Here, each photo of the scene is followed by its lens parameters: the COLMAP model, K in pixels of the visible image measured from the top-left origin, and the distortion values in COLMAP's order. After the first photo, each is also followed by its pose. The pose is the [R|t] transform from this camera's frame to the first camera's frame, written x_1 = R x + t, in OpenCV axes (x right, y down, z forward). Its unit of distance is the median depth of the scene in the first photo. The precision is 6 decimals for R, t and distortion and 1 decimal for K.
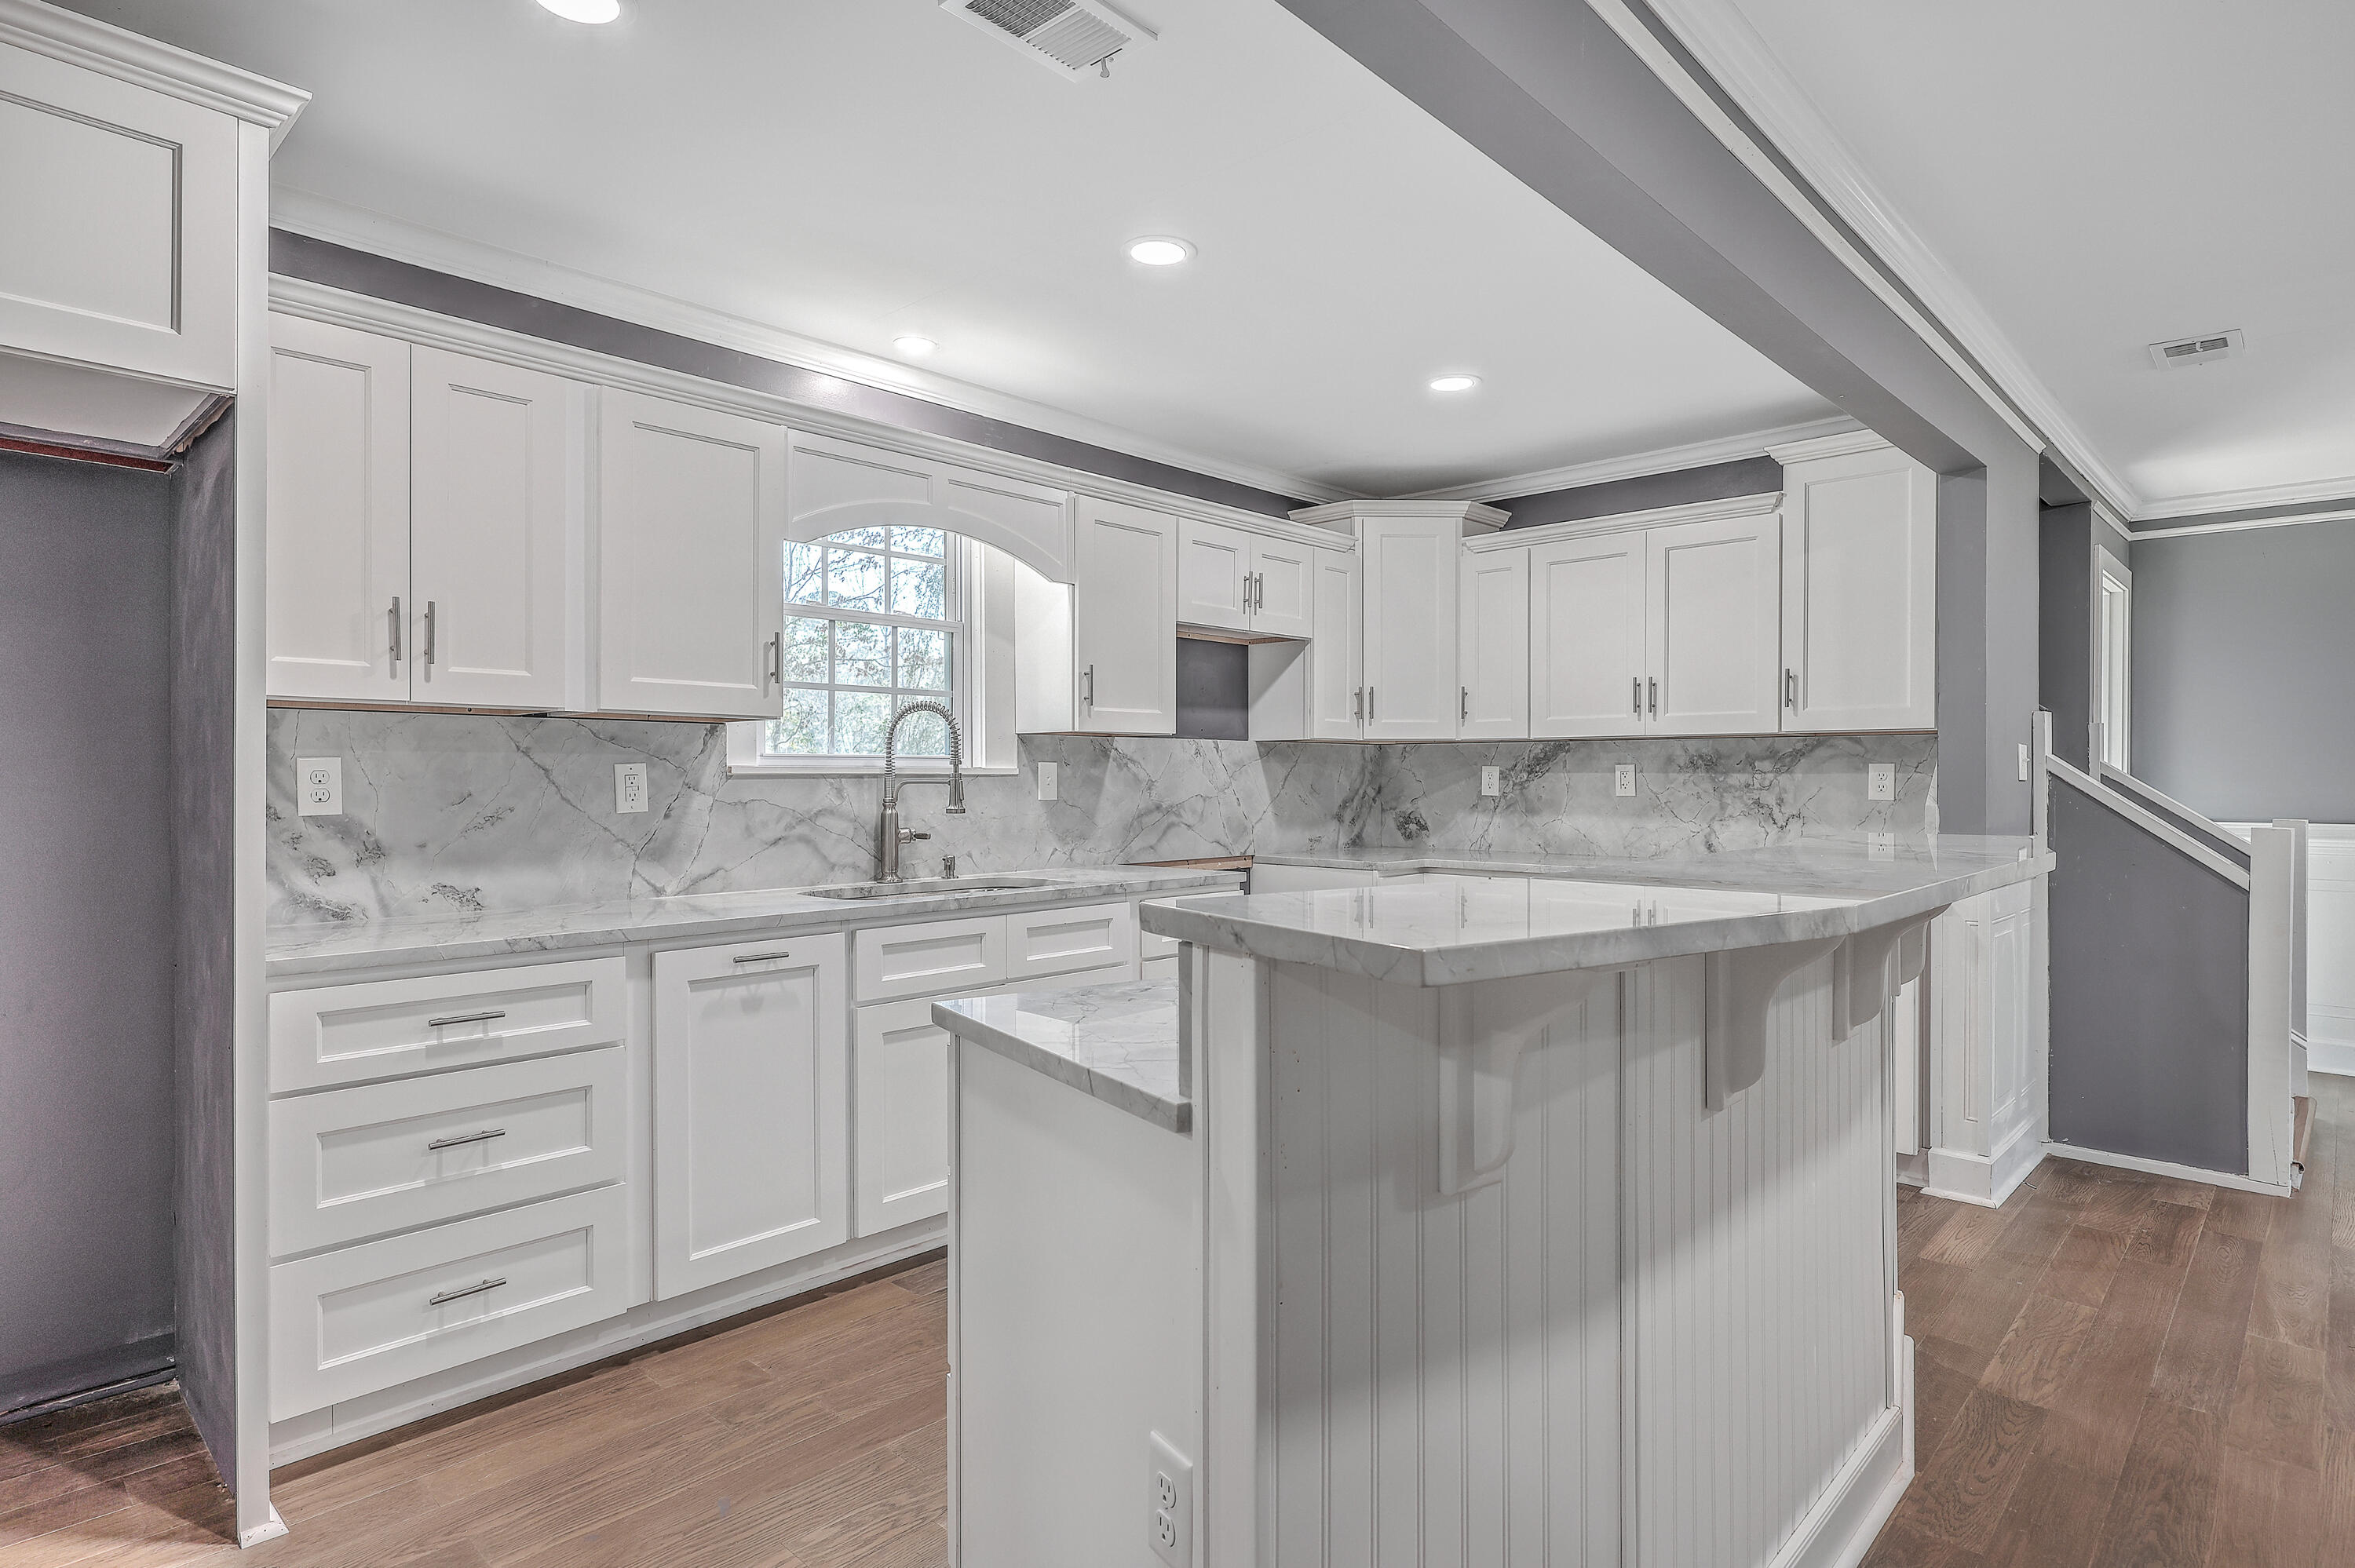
lens RADIAL K [[1253.1, 0, 1189.0], [0, 1253.1, 788.2], [0, 0, 1]] dist [-0.000988, 0.001132]
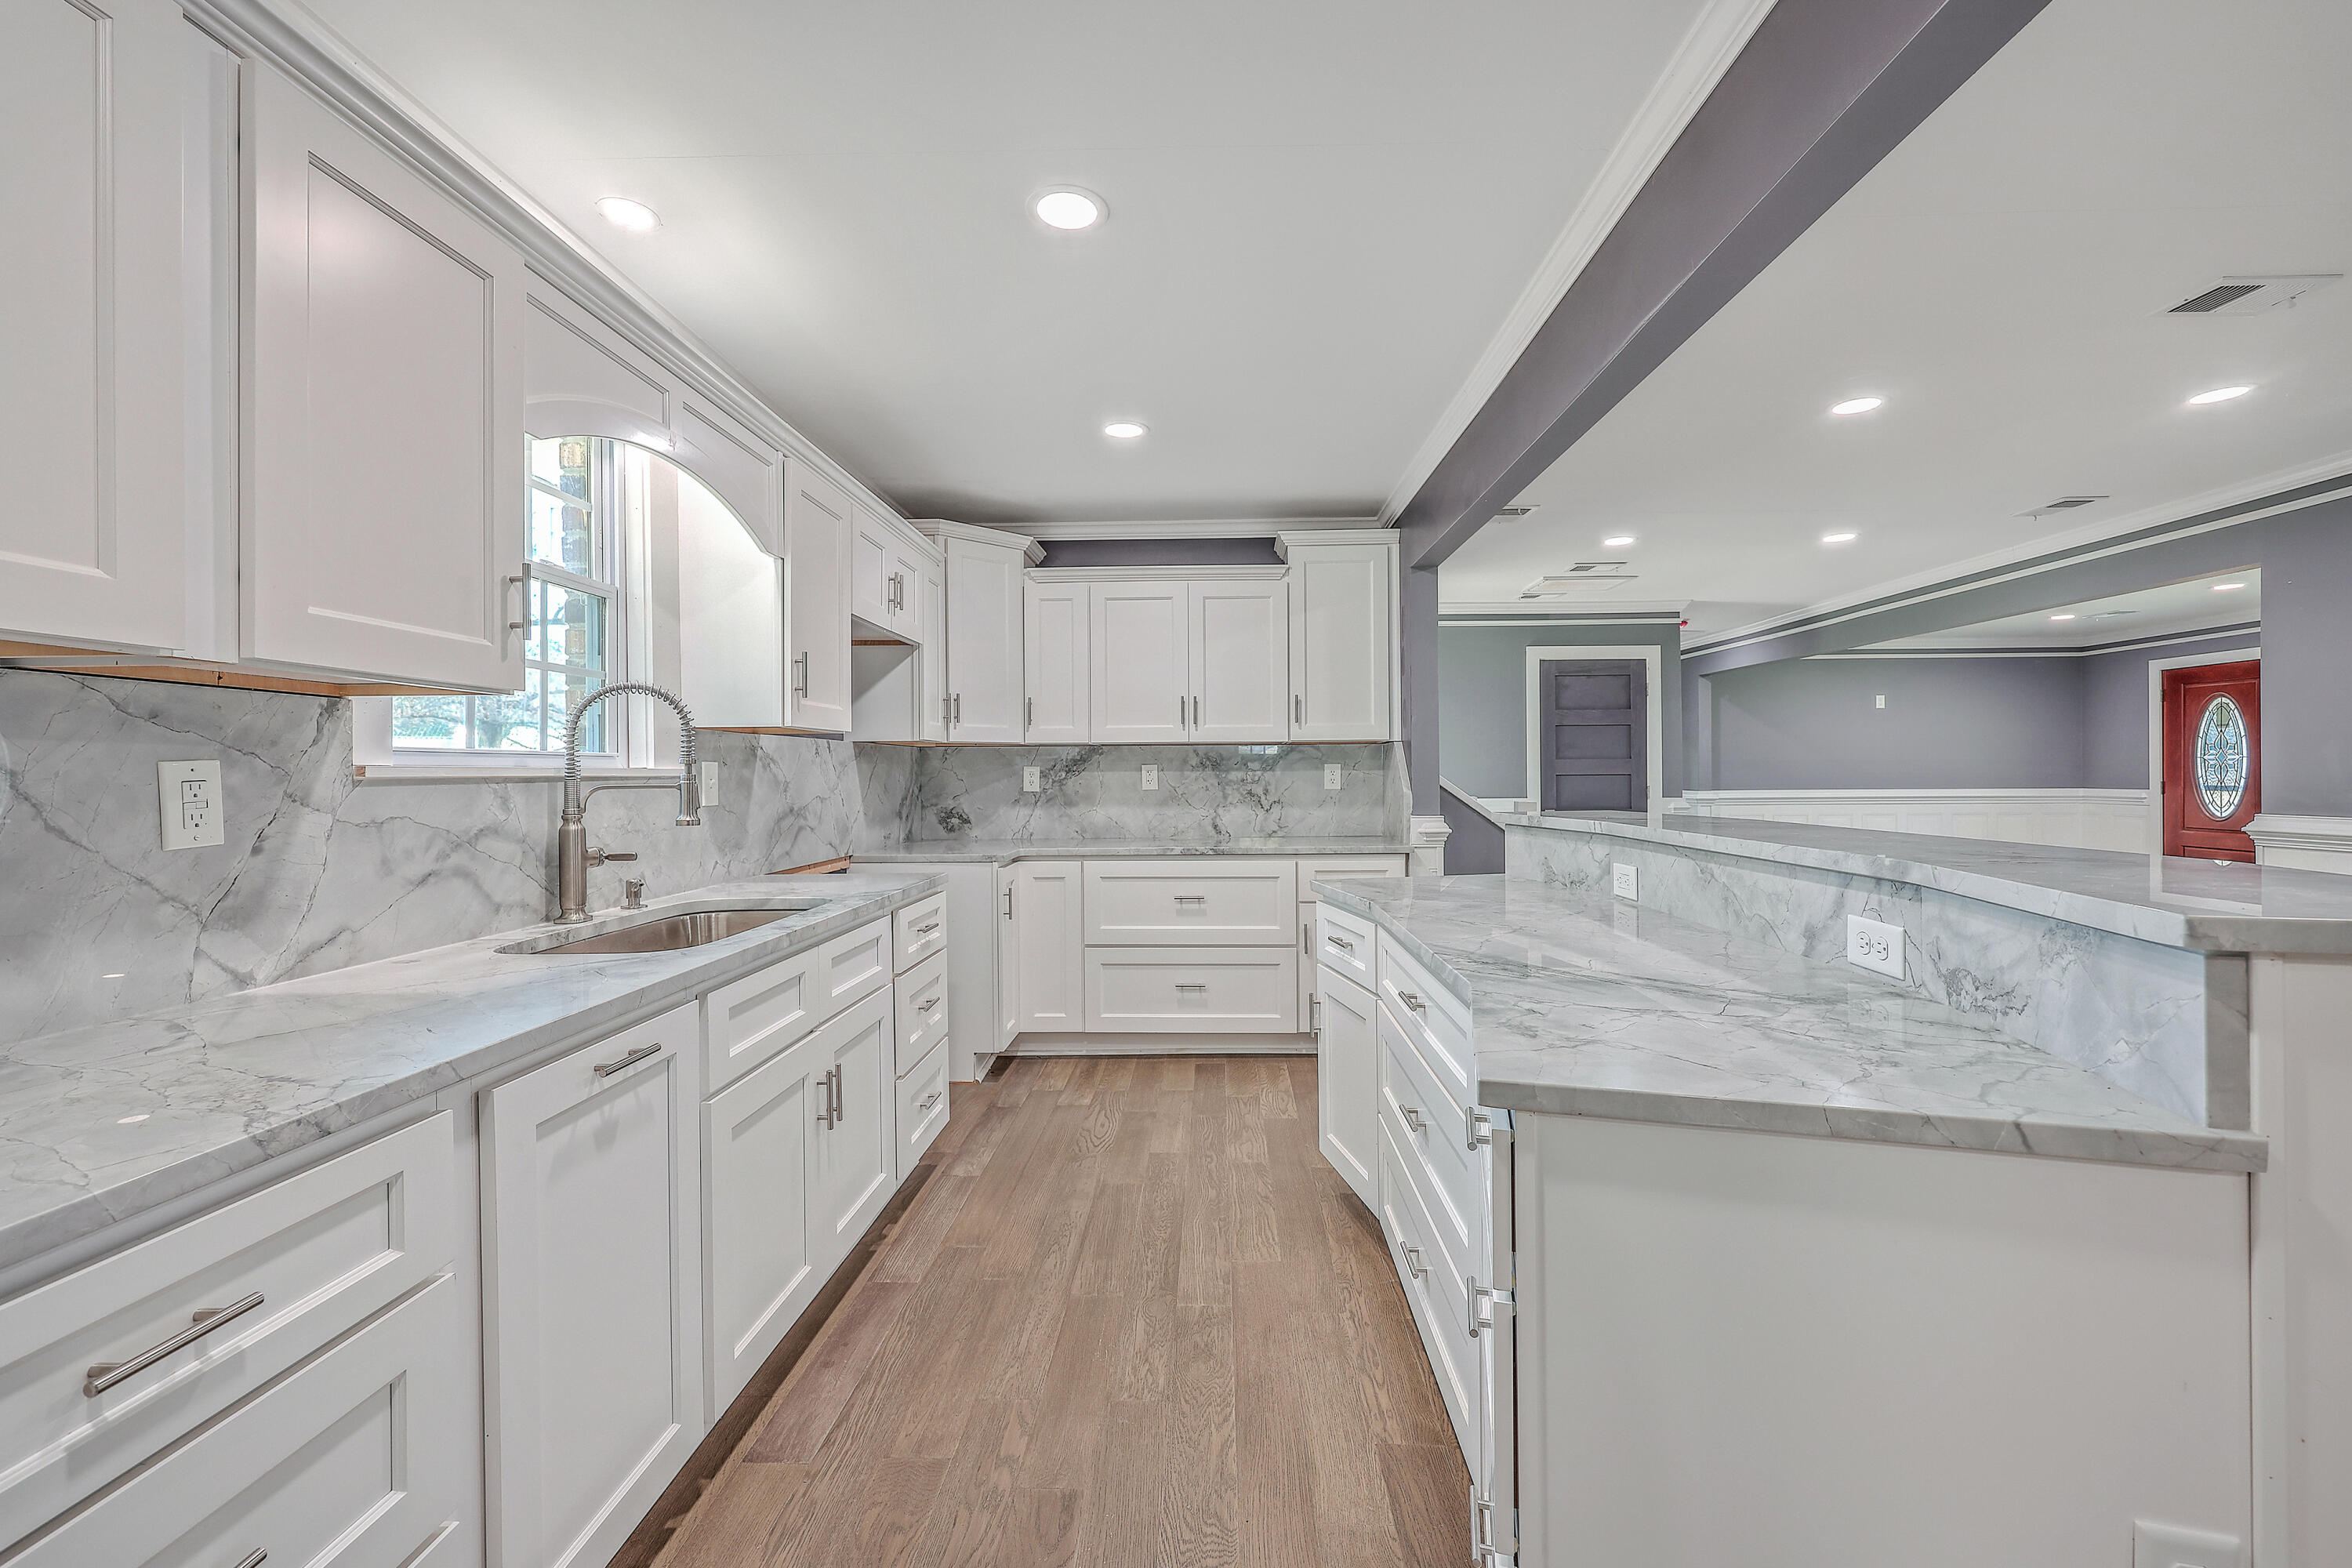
lens RADIAL K [[955.6, 0, 1196.0], [0, 955.6, 775.3], [0, 0, 1]] dist [0.000818, 0.000478]
pose [[0.745248, -0.007459, 0.666746, -0.302770], [0.014315, 0.999886, -0.004815, -0.003429], [-0.666634, 0.013133, 0.745269, 0.291452]]
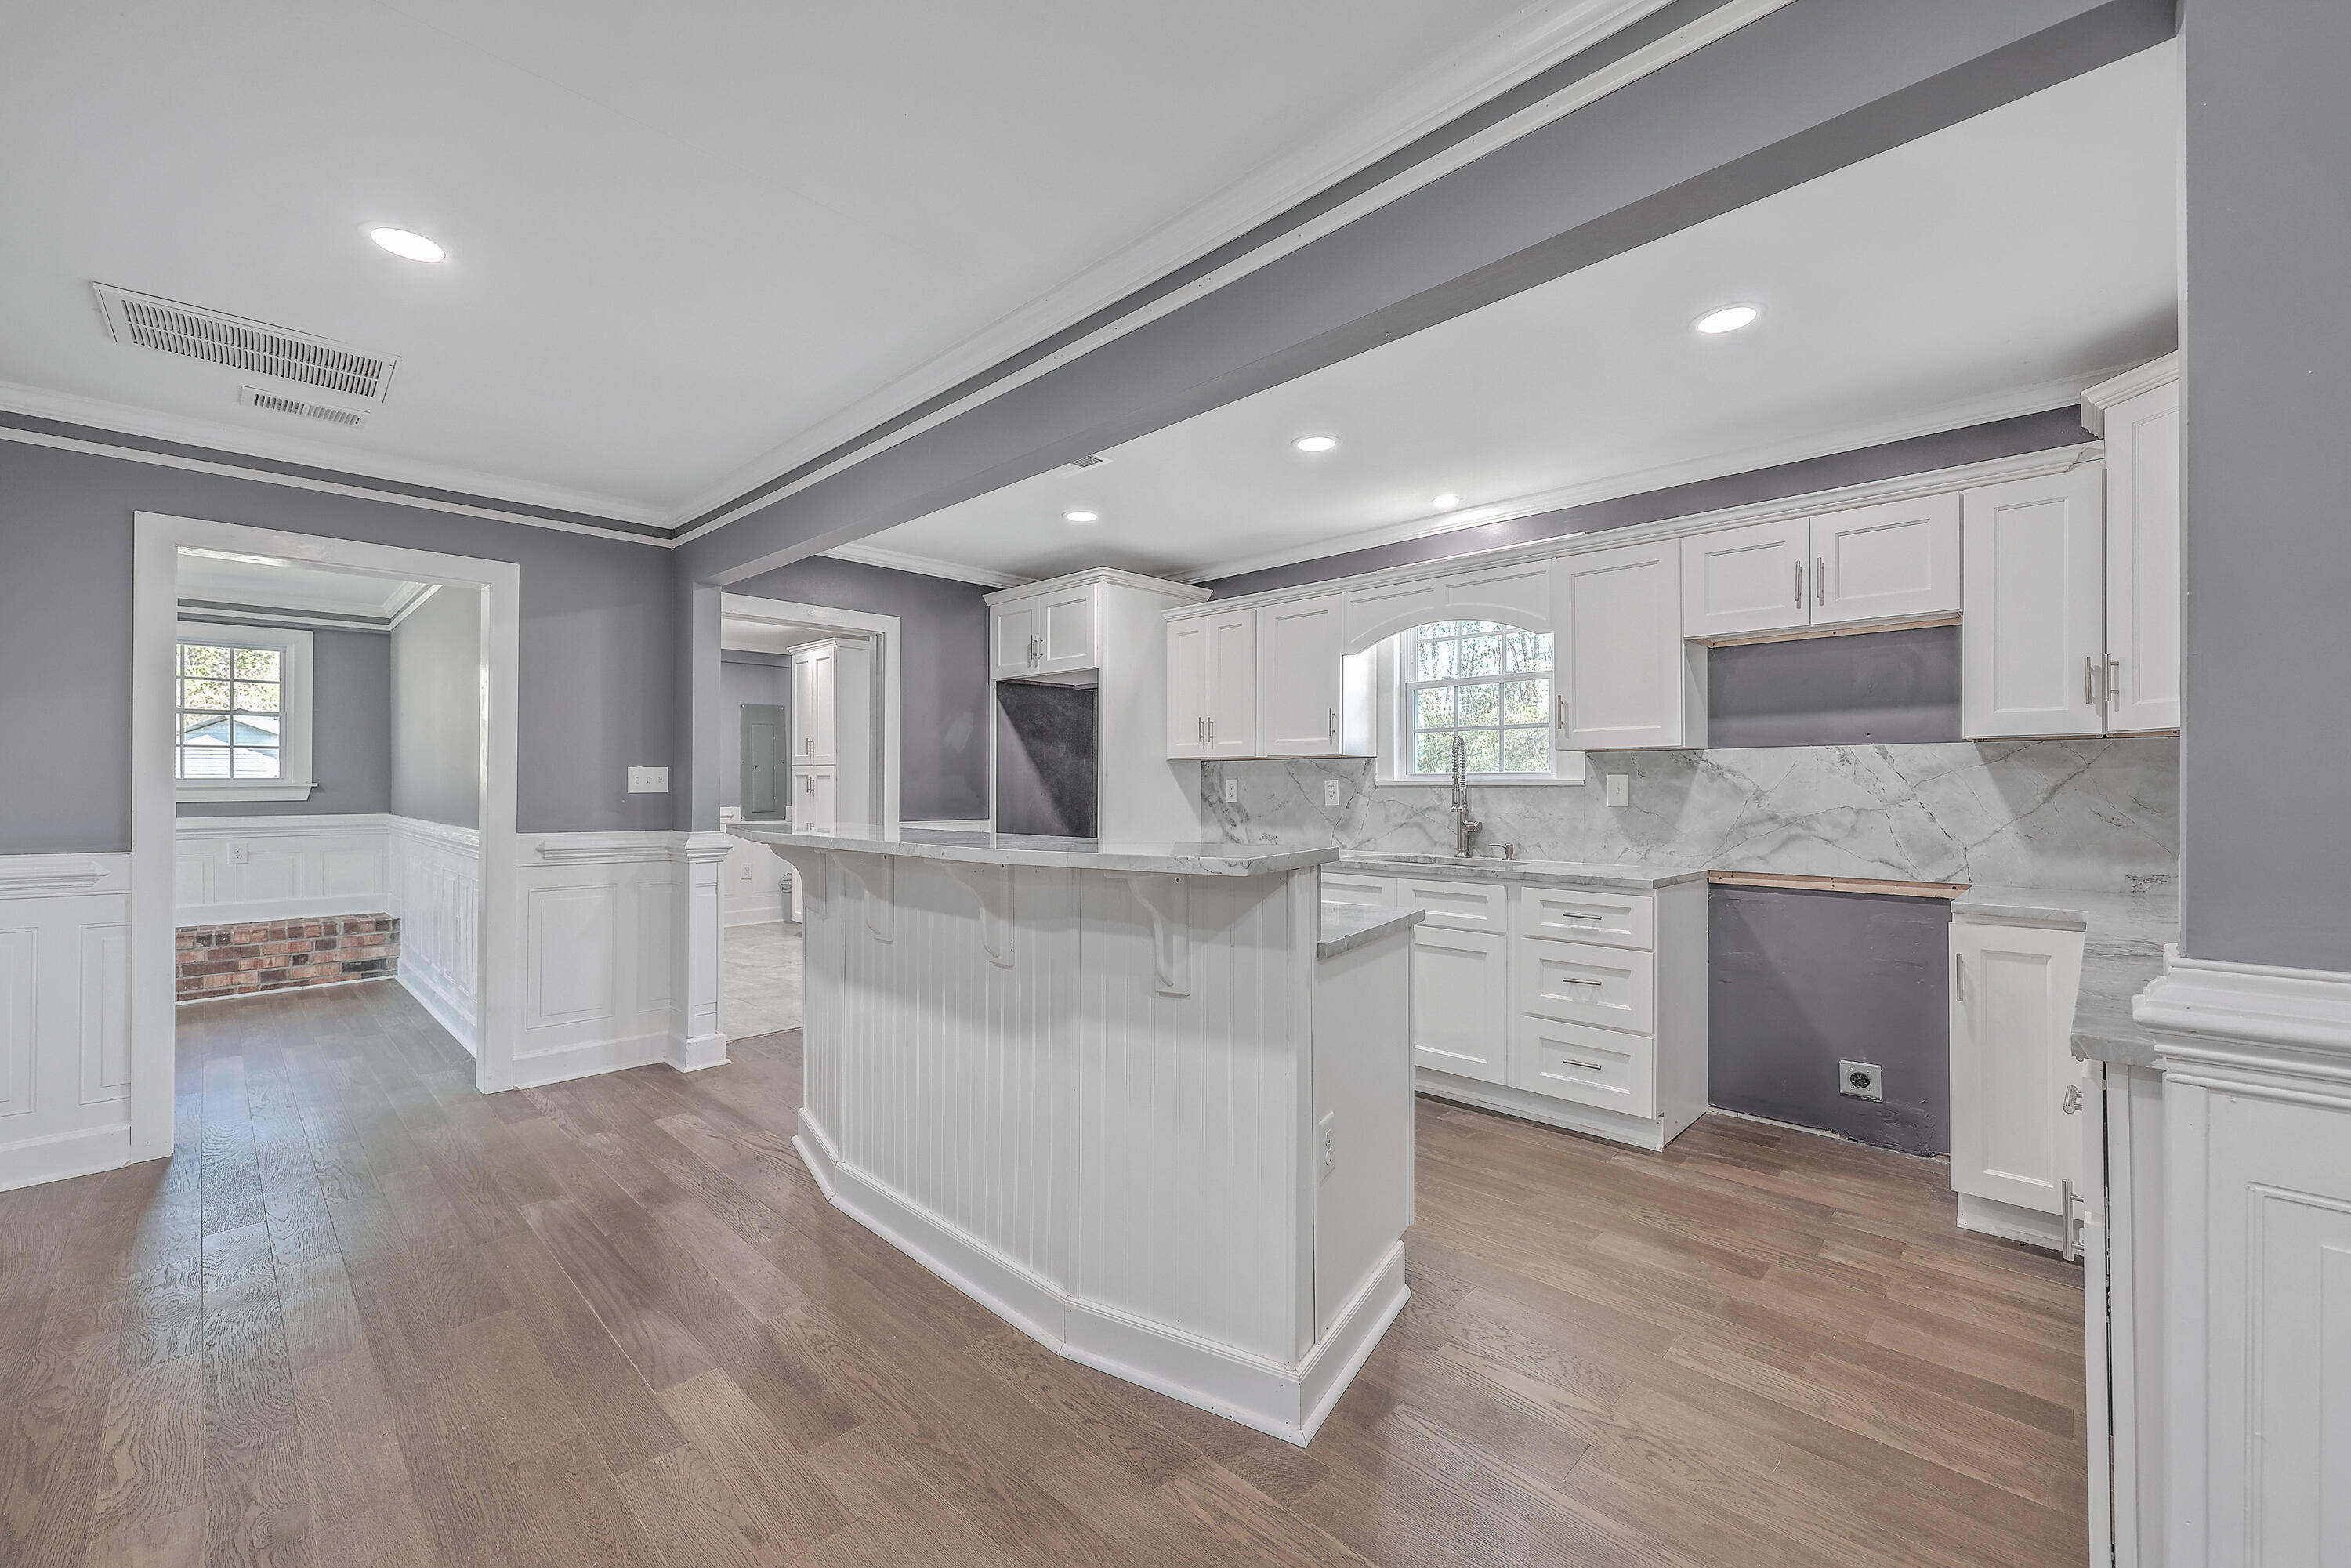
lens RADIAL K [[955.2, 0, 1170.2], [0, 955.2, 782.3], [0, 0, 1]] dist [0.000818, 0.000478]
pose [[-0.030116, -0.007943, -0.999515, 0.809906], [-0.011737, 0.999902, -0.007593, -0.001571], [0.999477, 0.011502, -0.030207, 0.606210]]
